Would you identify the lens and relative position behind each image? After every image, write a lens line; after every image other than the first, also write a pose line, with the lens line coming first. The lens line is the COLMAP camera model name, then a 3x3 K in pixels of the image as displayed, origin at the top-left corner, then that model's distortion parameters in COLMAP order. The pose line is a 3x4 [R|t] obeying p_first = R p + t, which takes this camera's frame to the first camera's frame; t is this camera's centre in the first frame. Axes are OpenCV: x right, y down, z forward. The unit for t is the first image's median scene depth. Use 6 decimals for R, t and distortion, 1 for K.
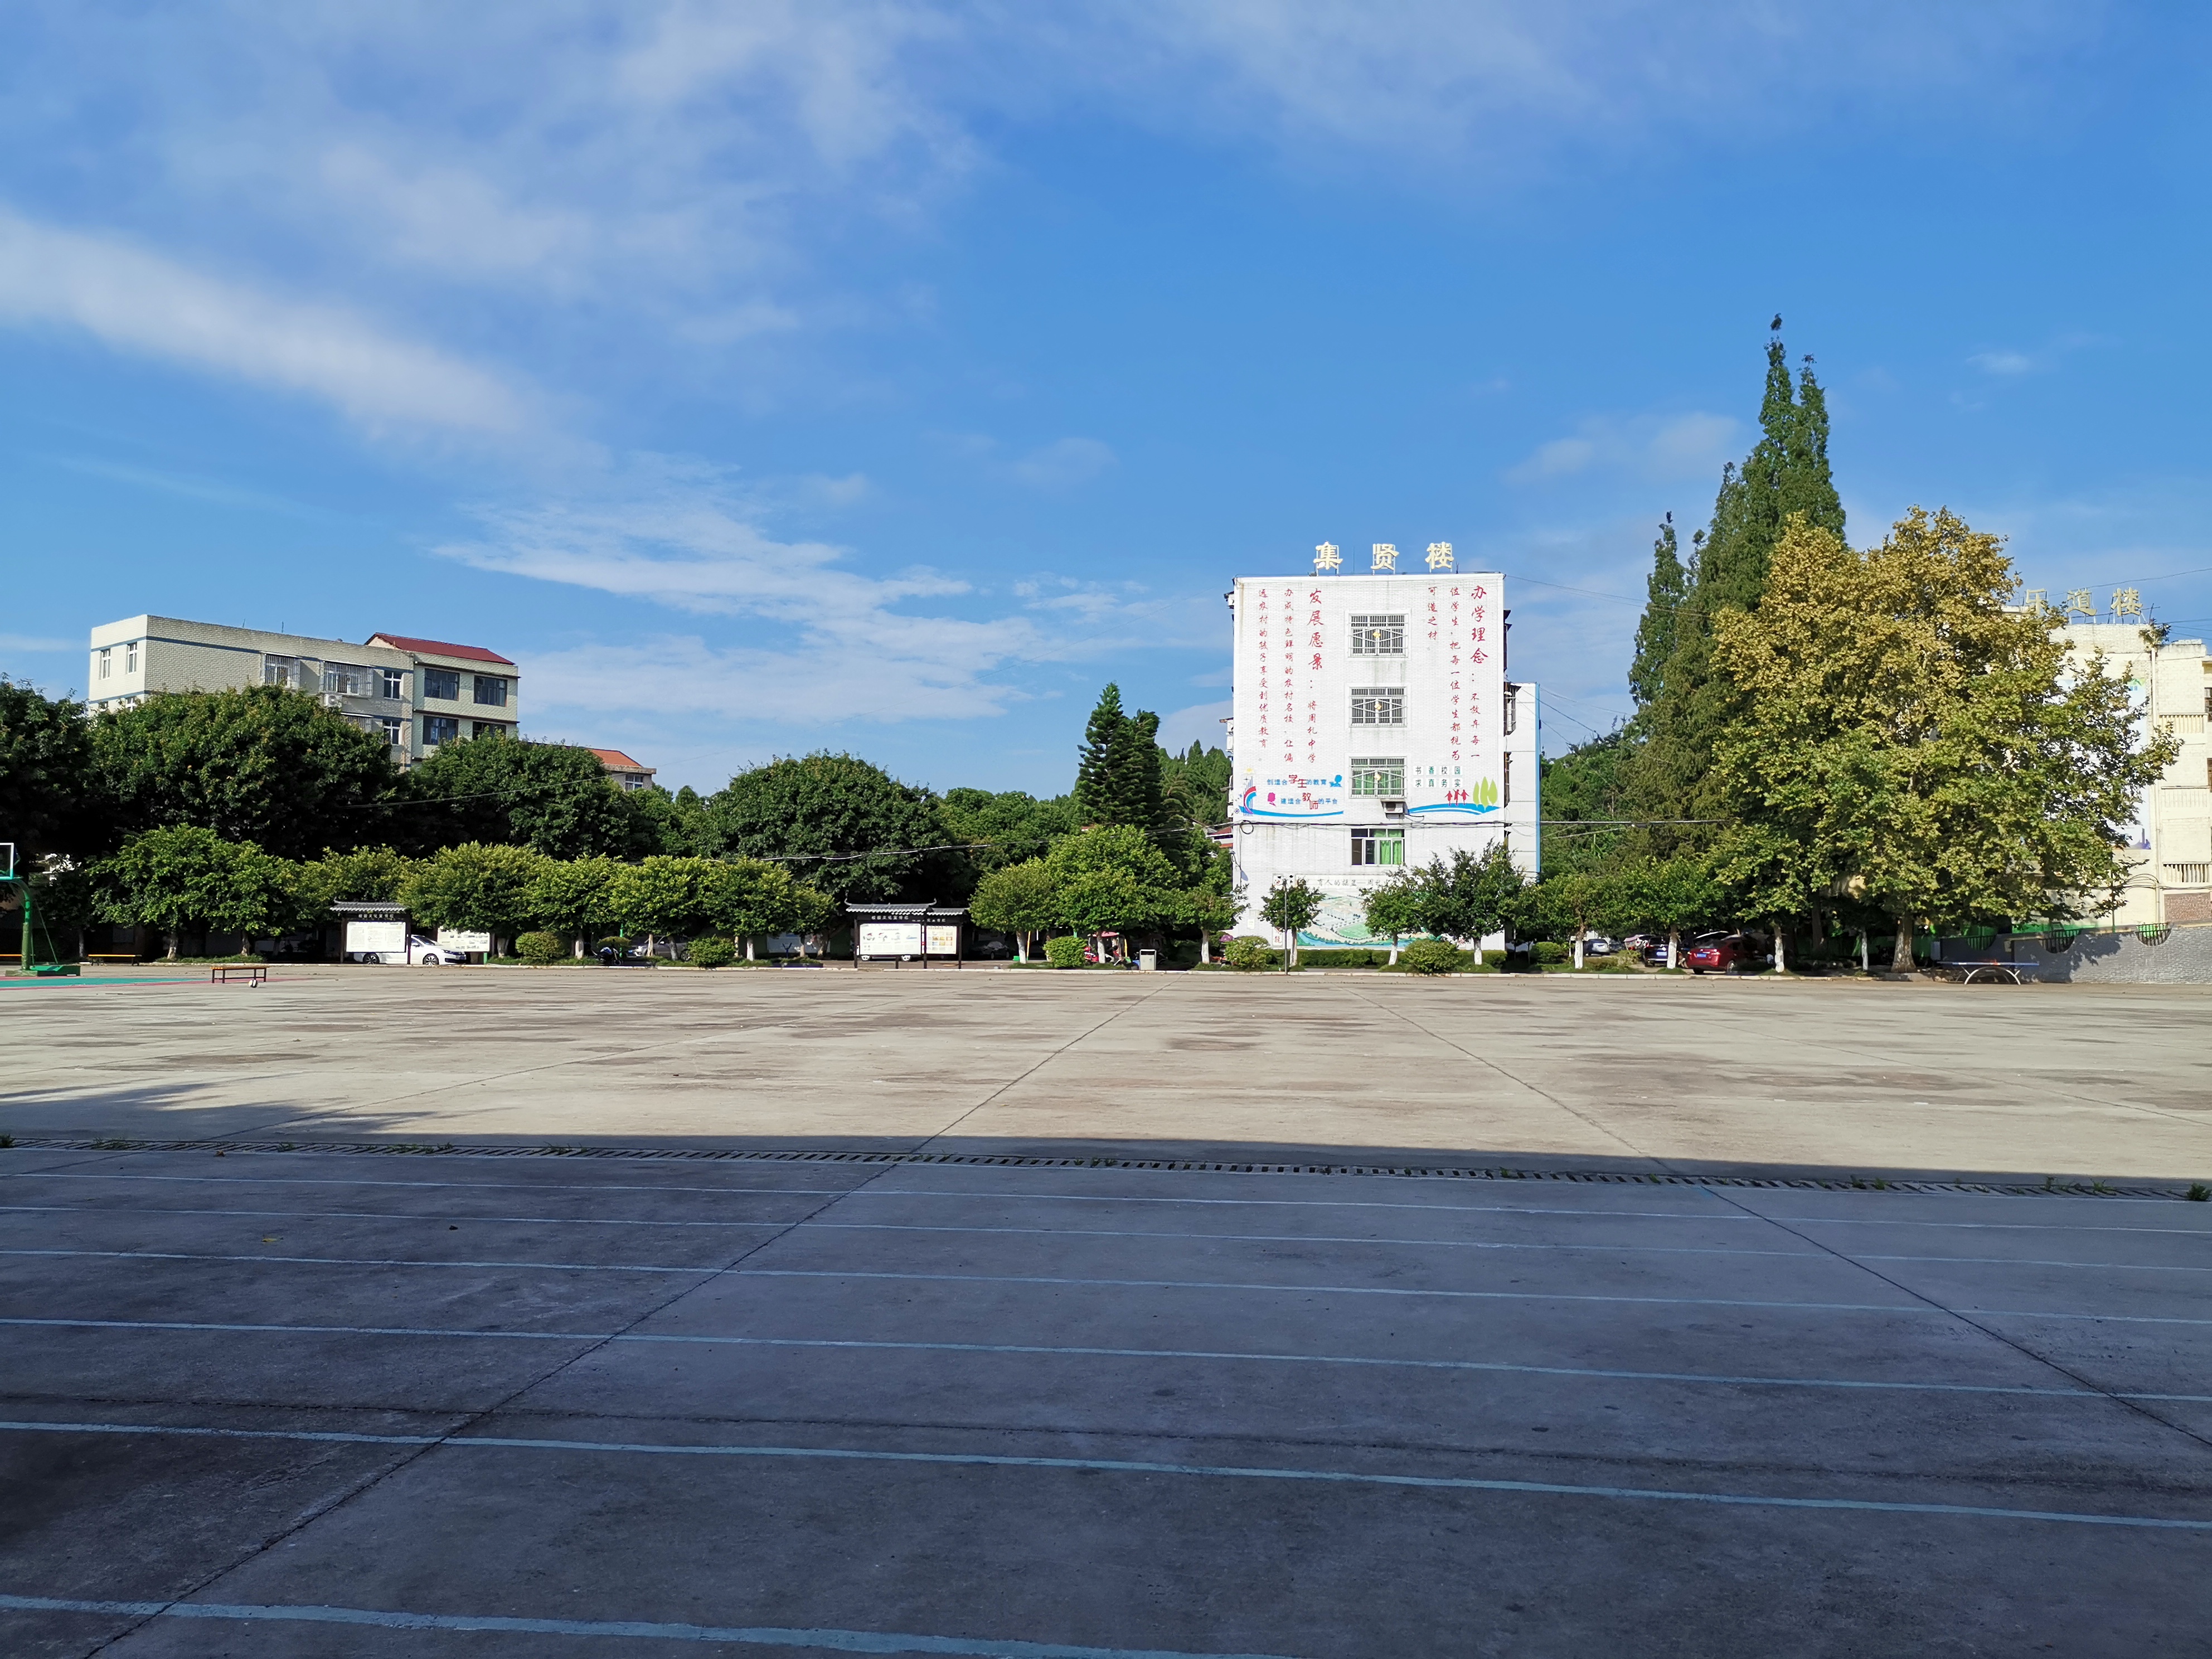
lens RADIAL K [[1726.7, 0, 1115.7], [0, 1726.7, 829.4], [0, 0, 1]] dist [0.059830, -0.043276]
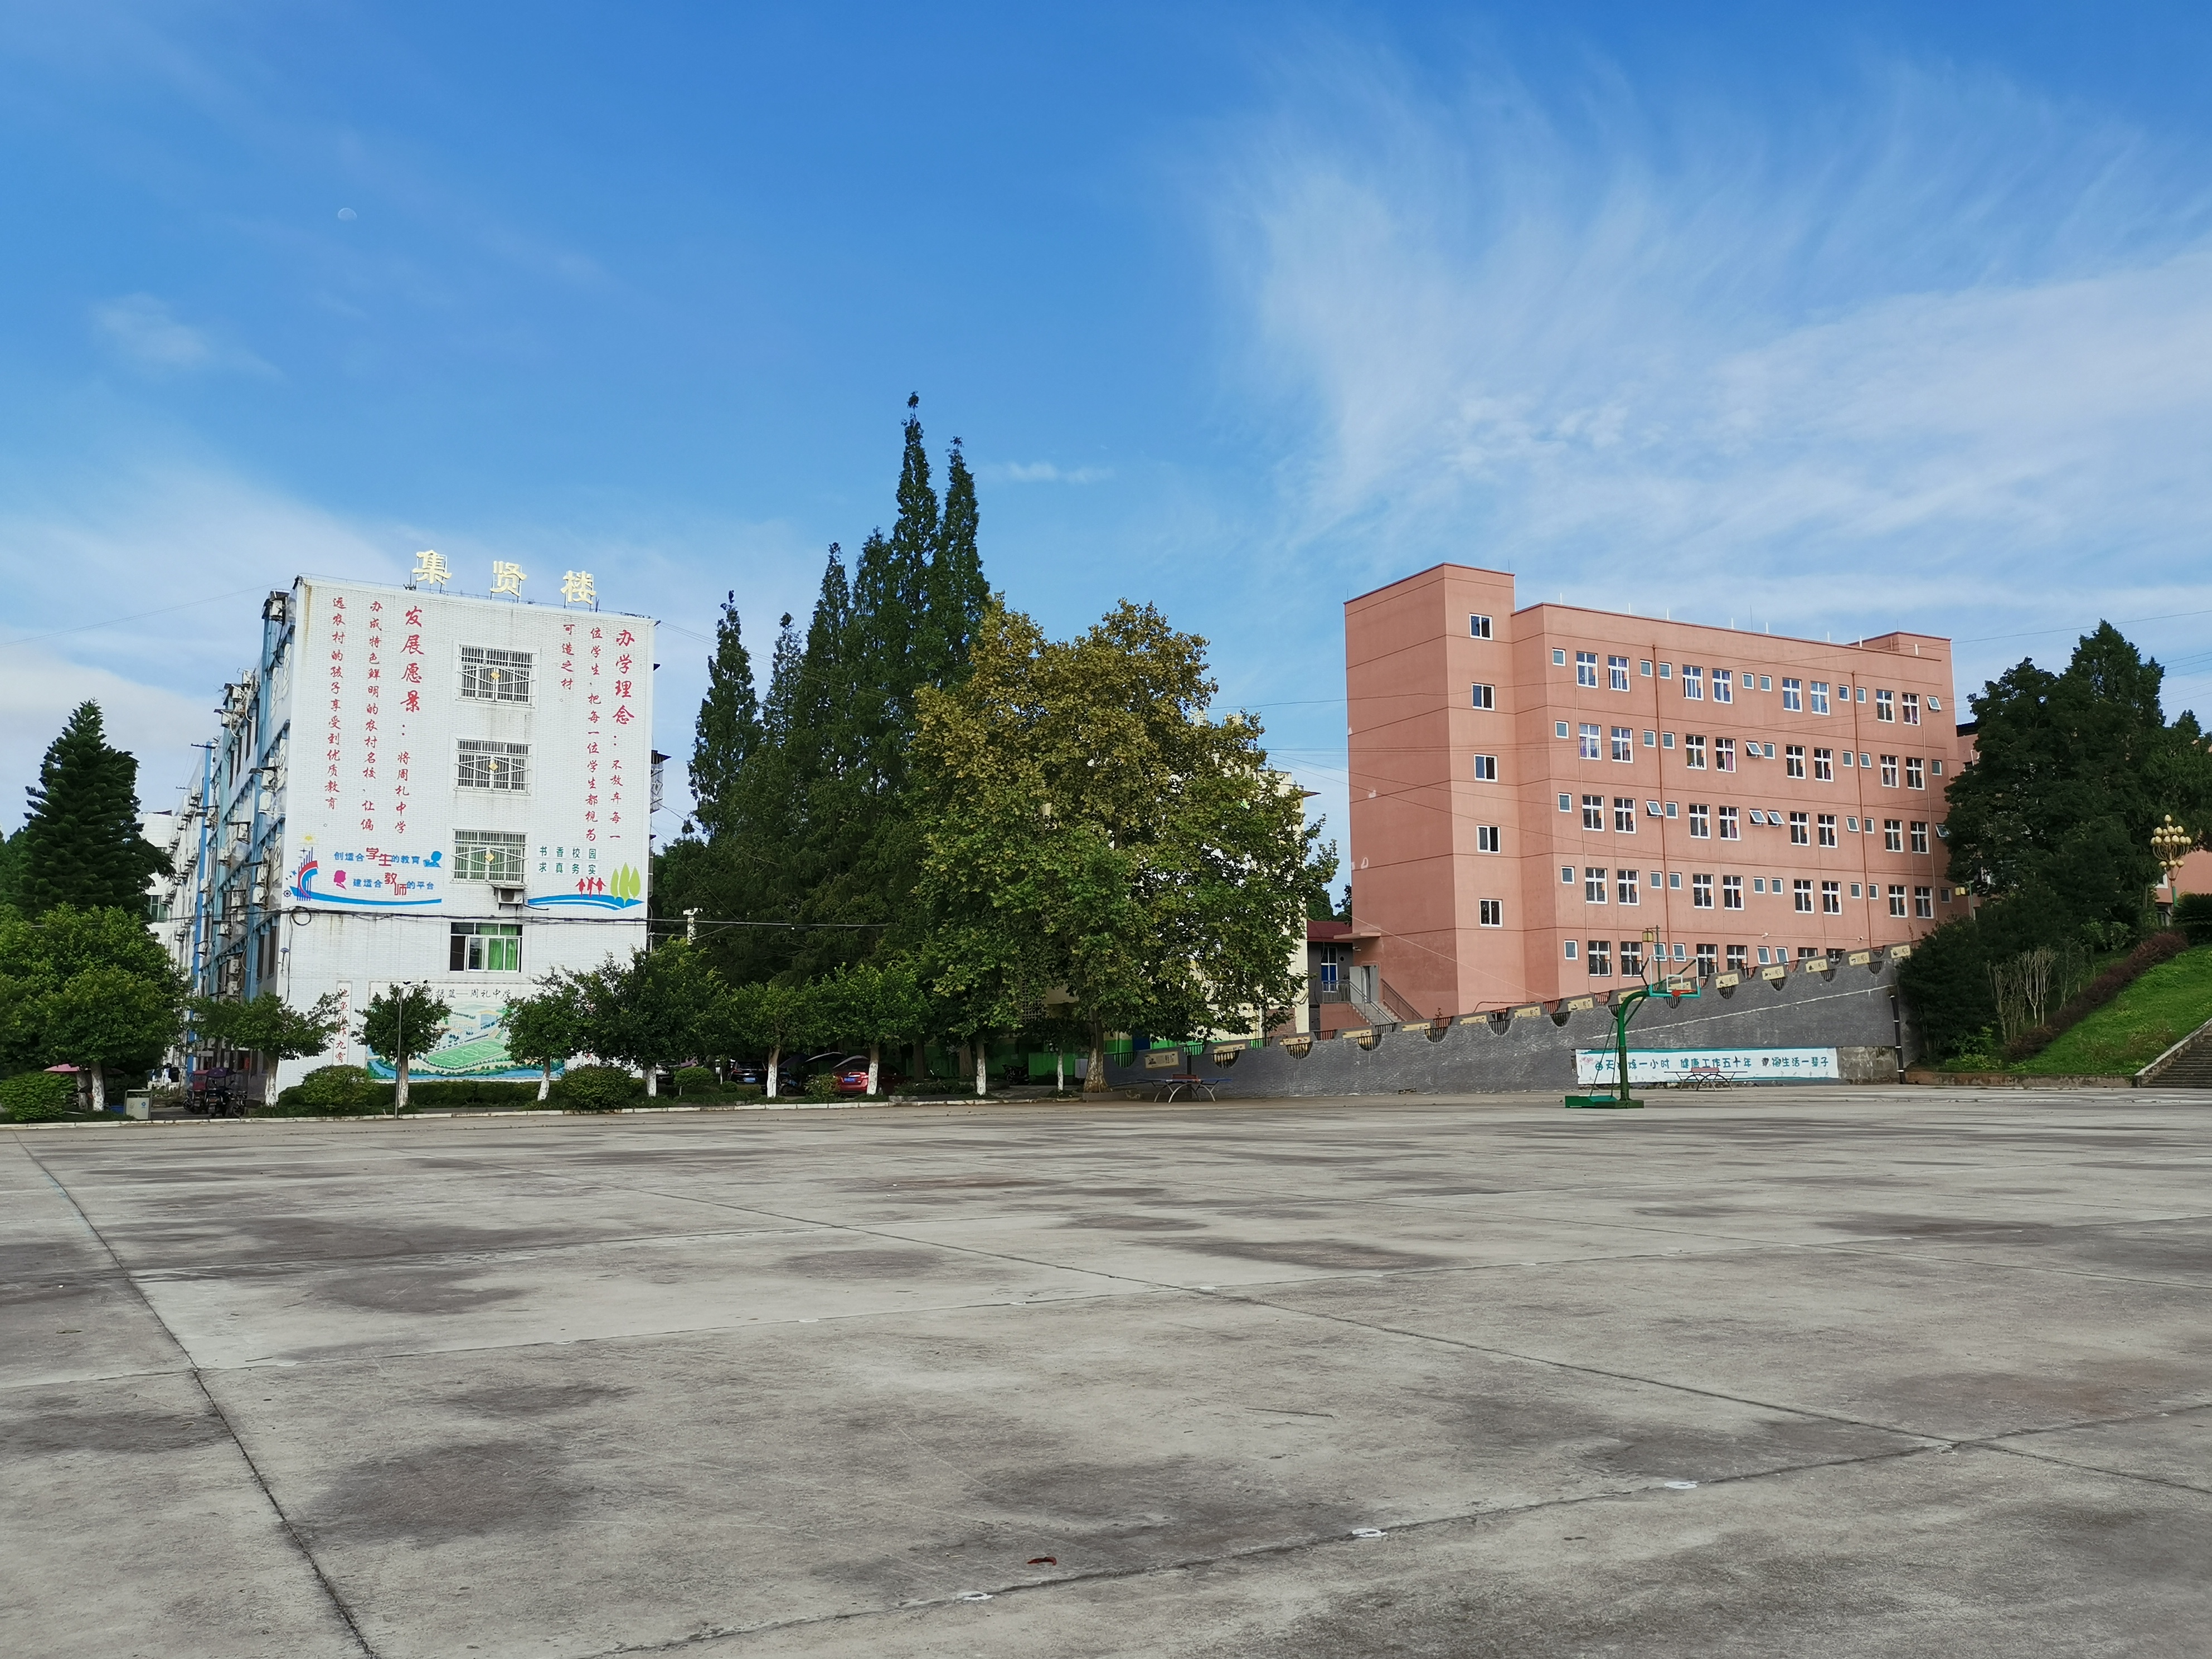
lens RADIAL K [[1805.1, 0, 1106.0], [0, 1805.1, 829.5], [0, 0, 1]] dist [0.050083, -0.014026]
pose [[0.807837, 0.061640, 0.586174, -0.103654], [-0.022067, 0.996982, -0.074428, 0.012066], [-0.588993, 0.047191, 0.806759, 0.181419]]
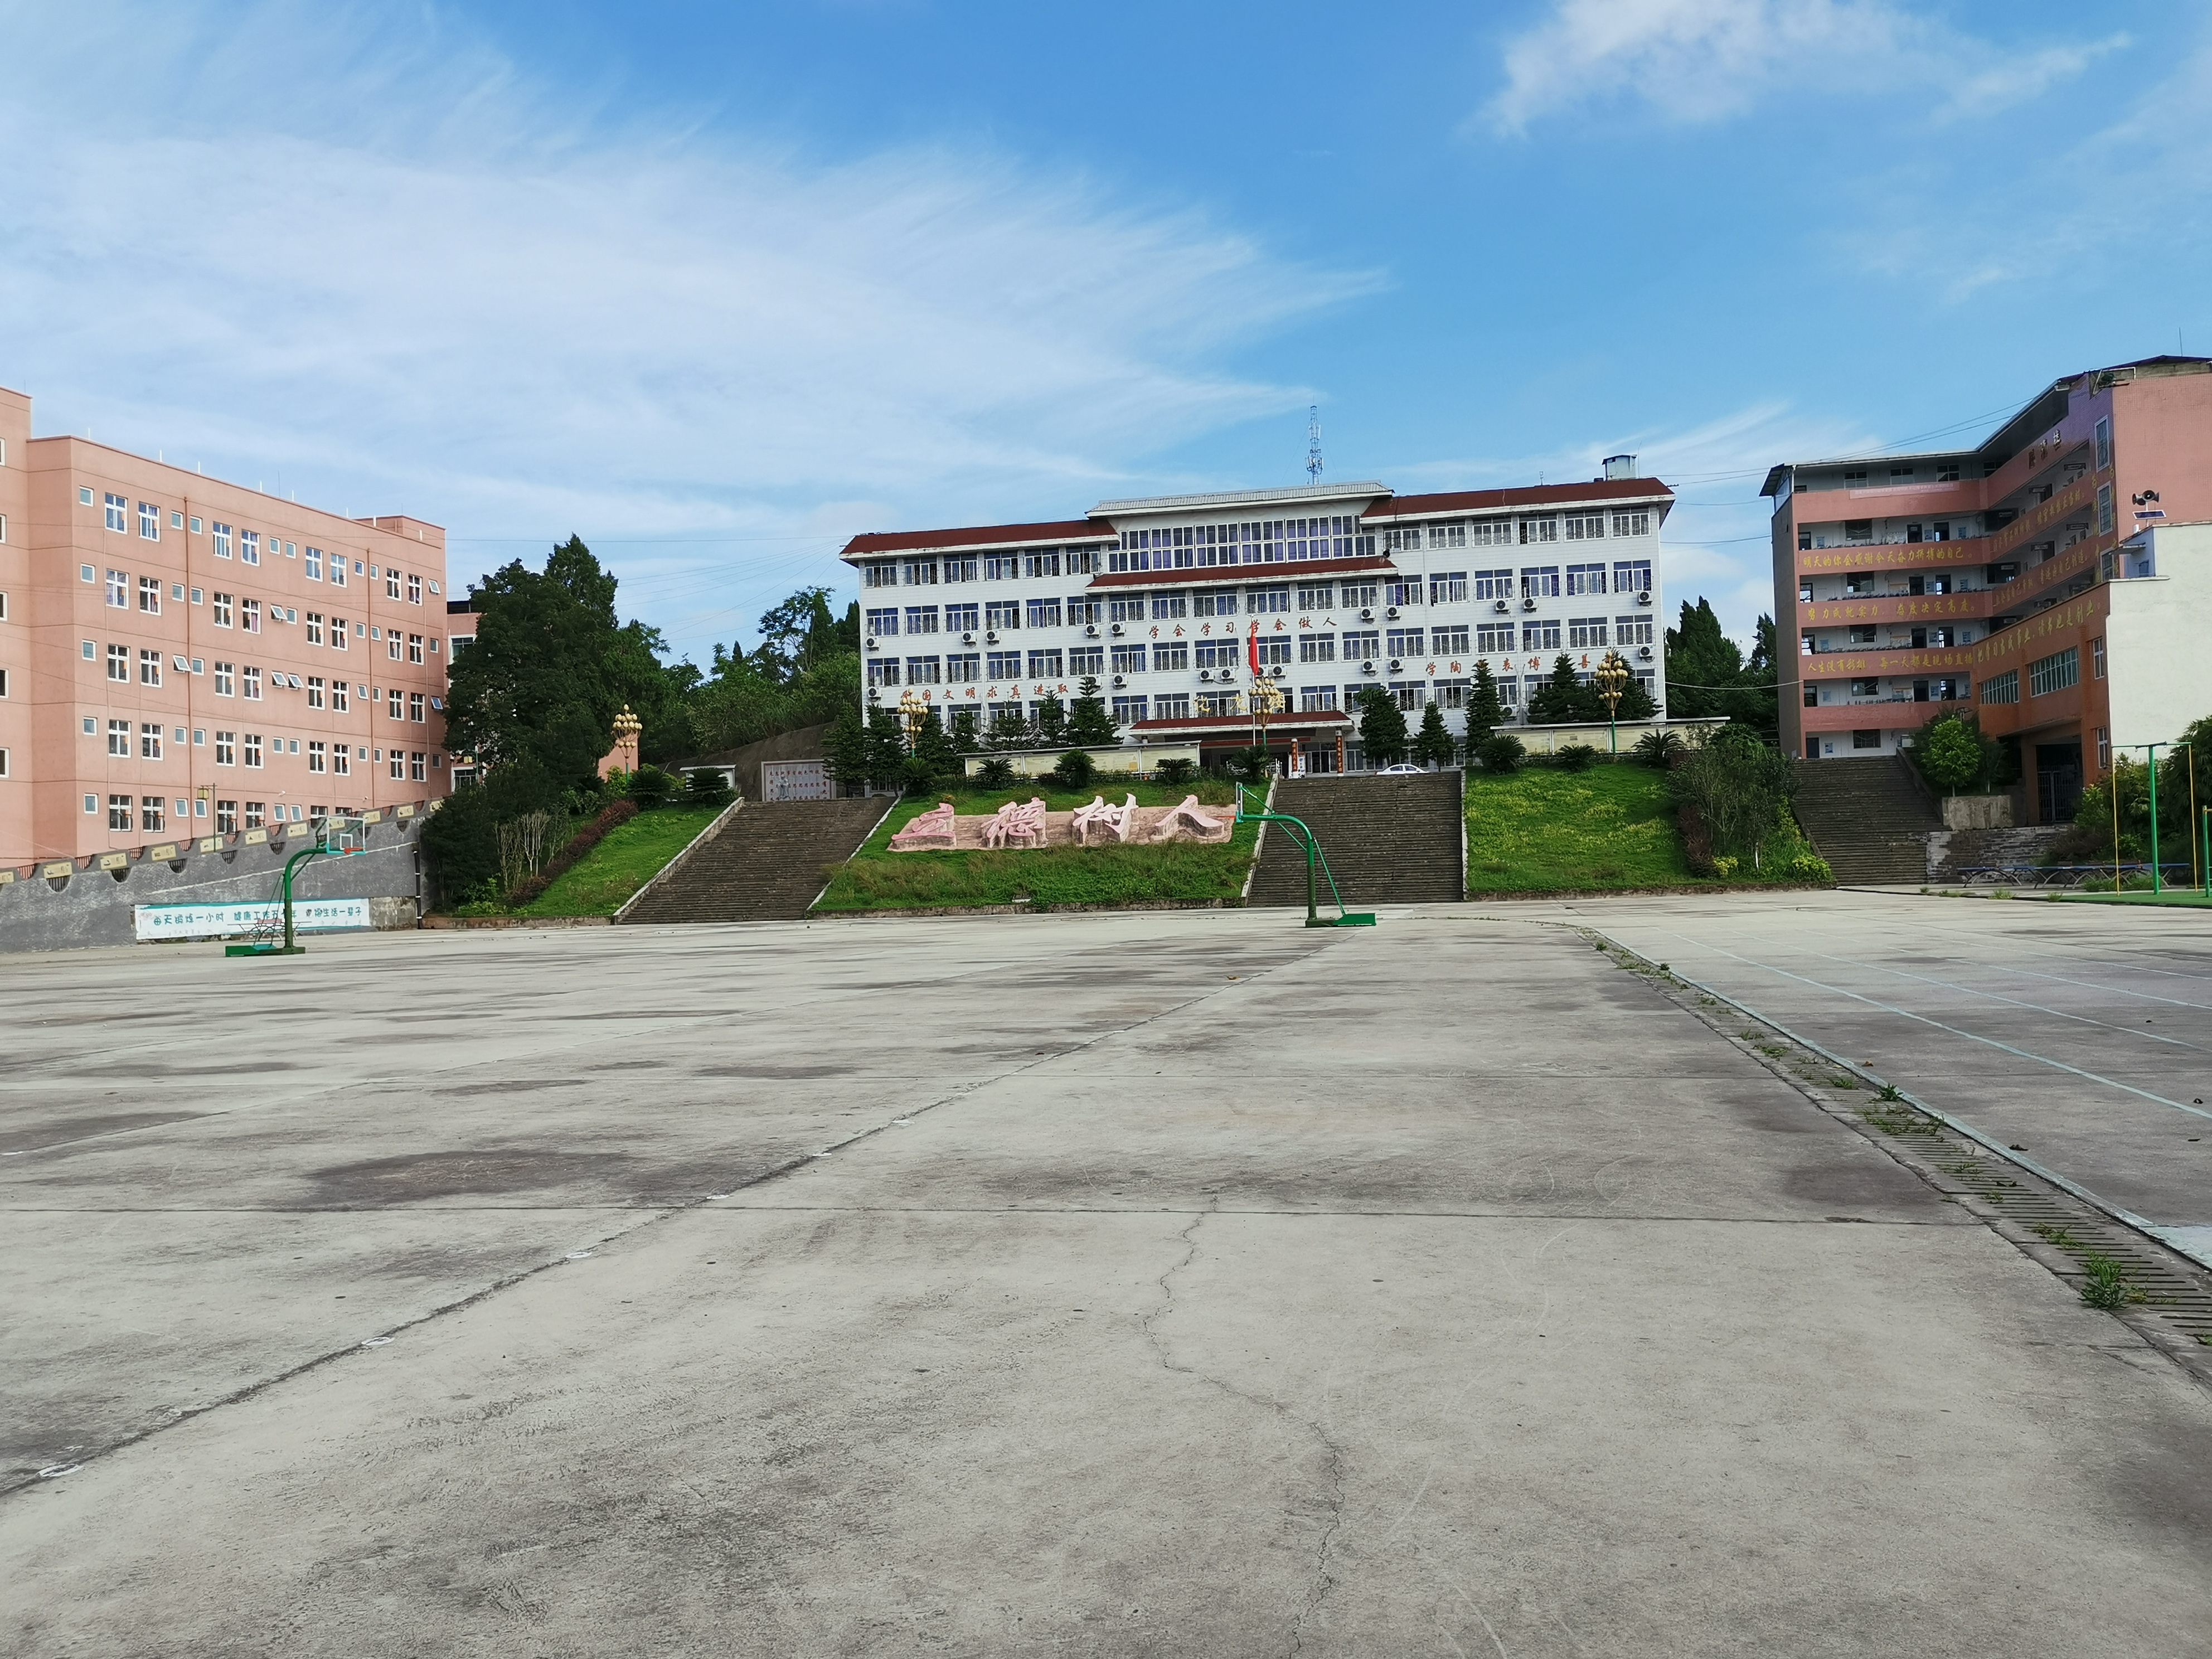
lens RADIAL K [[1790.6, 0, 1113.0], [0, 1790.6, 831.9], [0, 0, 1]] dist [0.047349, -0.037817]
pose [[0.085108, 0.019018, 0.996190, -0.243137], [-0.030387, 0.999402, -0.016484, 0.012544], [-0.995908, -0.028868, 0.085635, 0.221248]]
